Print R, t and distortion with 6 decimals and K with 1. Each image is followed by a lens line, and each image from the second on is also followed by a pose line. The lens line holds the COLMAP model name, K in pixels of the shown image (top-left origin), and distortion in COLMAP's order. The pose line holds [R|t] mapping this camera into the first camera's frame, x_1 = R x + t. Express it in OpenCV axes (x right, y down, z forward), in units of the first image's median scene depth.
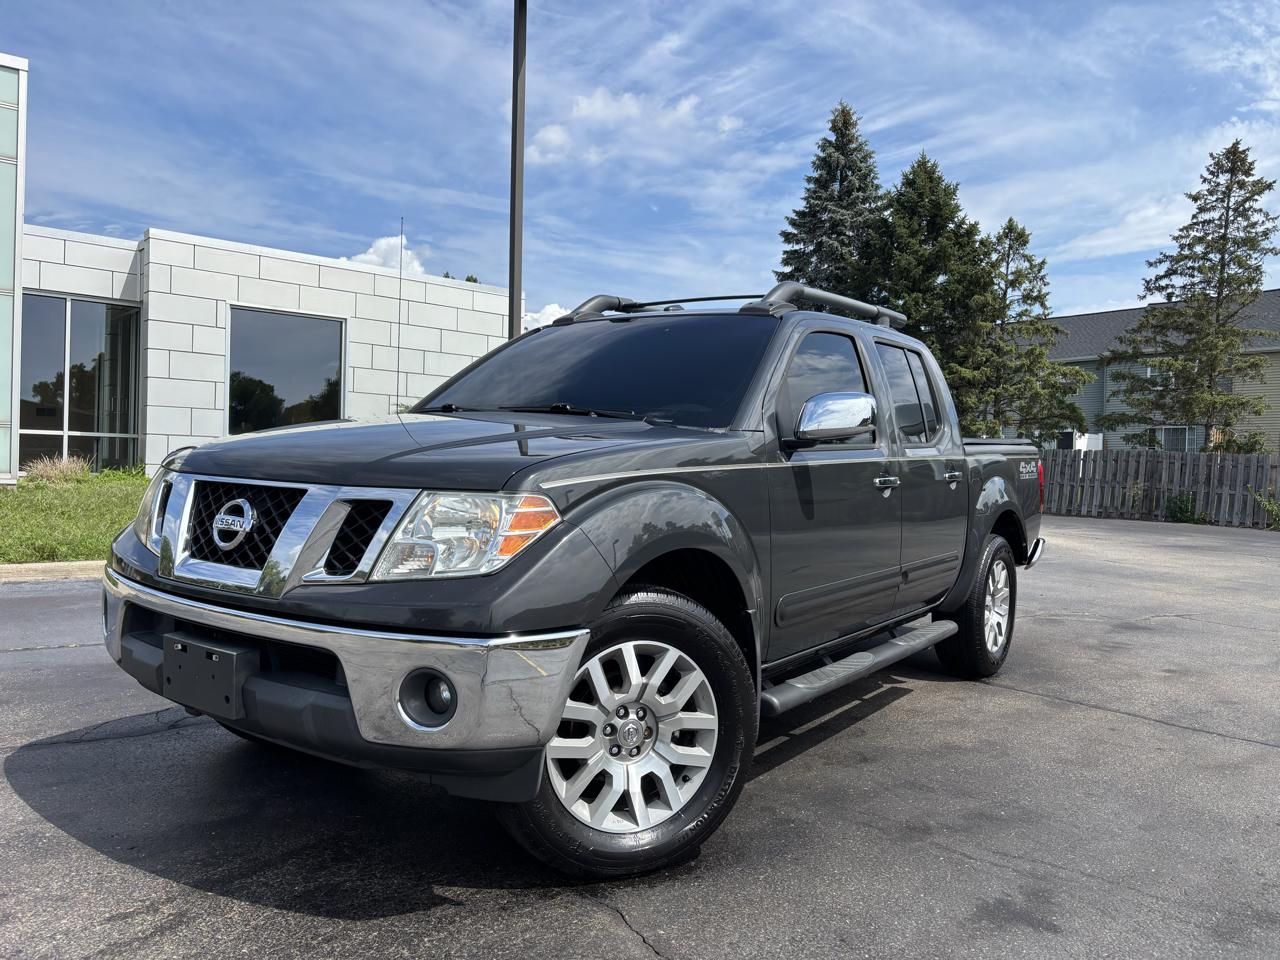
lens RADIAL K [[986.9, 0, 652.9], [0, 986.9, 471.3], [0, 0, 1]] dist [0.040439, -0.041990]
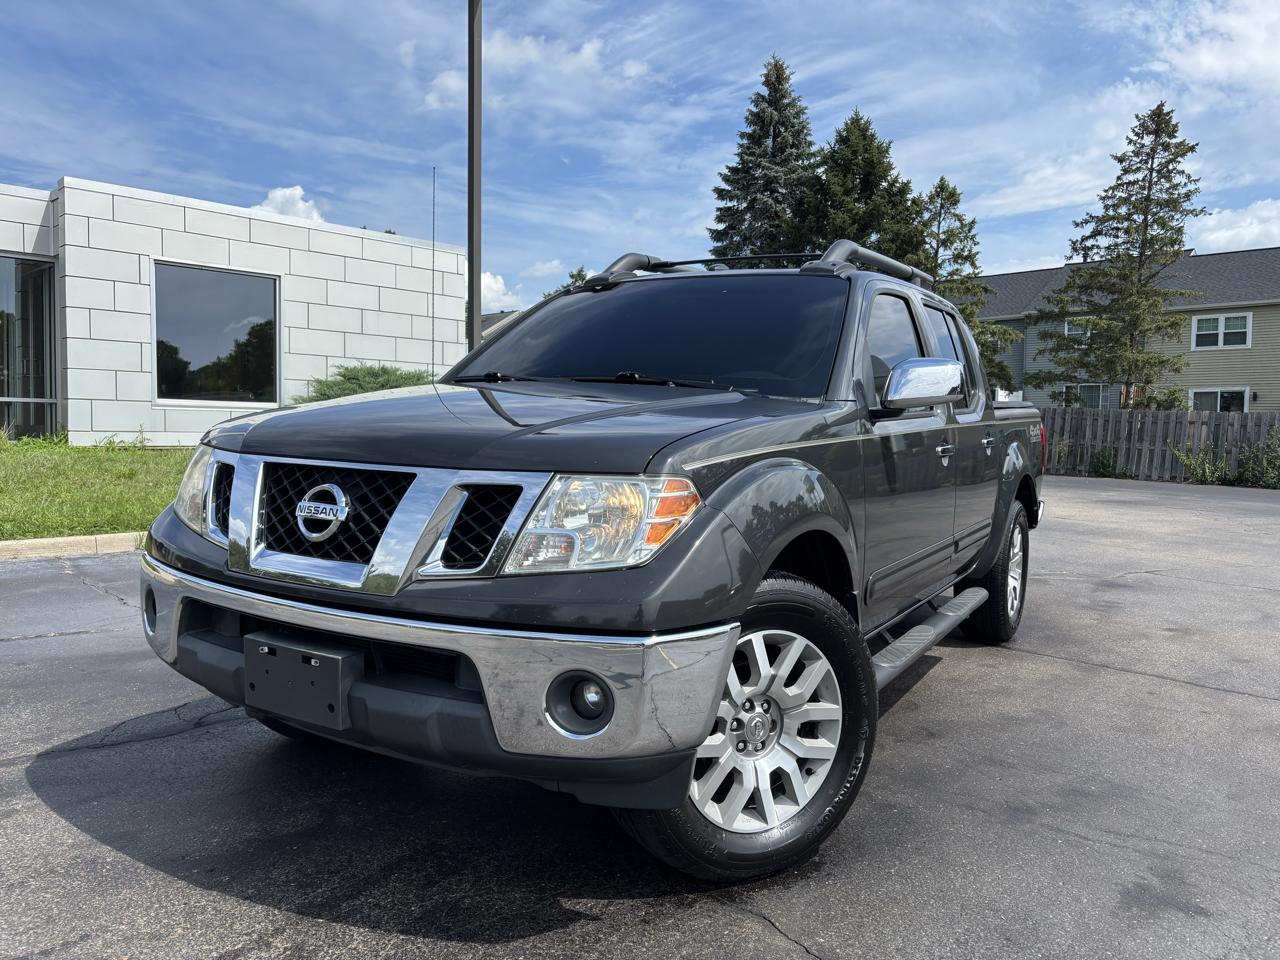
lens RADIAL K [[986.9, 0, 647.9], [0, 986.9, 483.7], [0, 0, 1]] dist [0.040439, -0.041990]
pose [[0.996316, -0.013311, 0.084720, -0.098667], [0.008692, 0.998467, 0.054655, -0.008932], [-0.085318, -0.053717, 0.994905, 0.042783]]
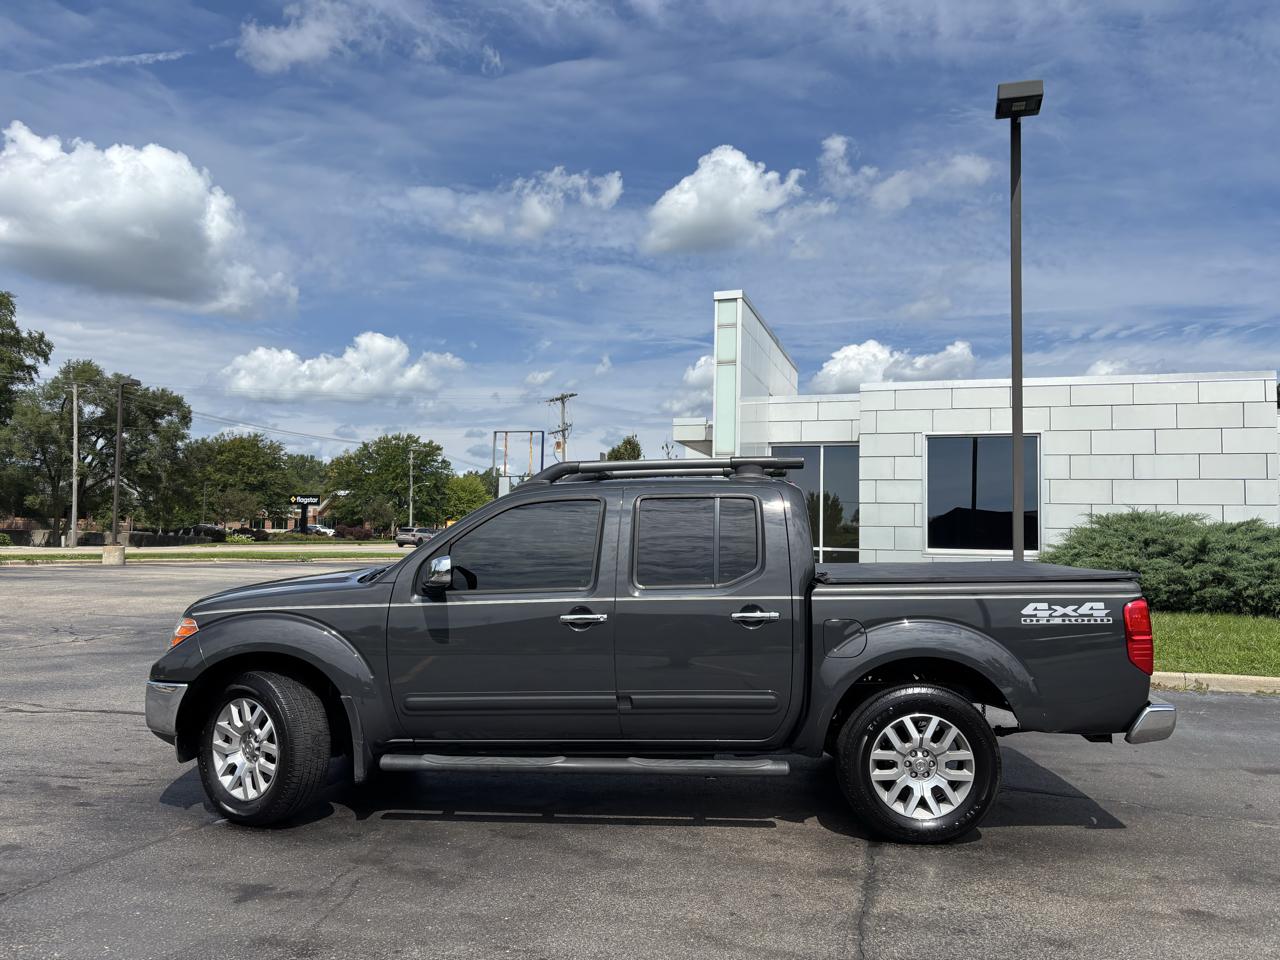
lens RADIAL K [[986.9, 0, 630.5], [0, 986.9, 478.7], [0, 0, 1]] dist [0.040439, -0.041990]
pose [[0.518540, -0.072378, -0.851985, 0.961719], [-0.006076, 0.996074, -0.088316, -0.037019], [0.855032, 0.050972, 0.516064, 0.303002]]
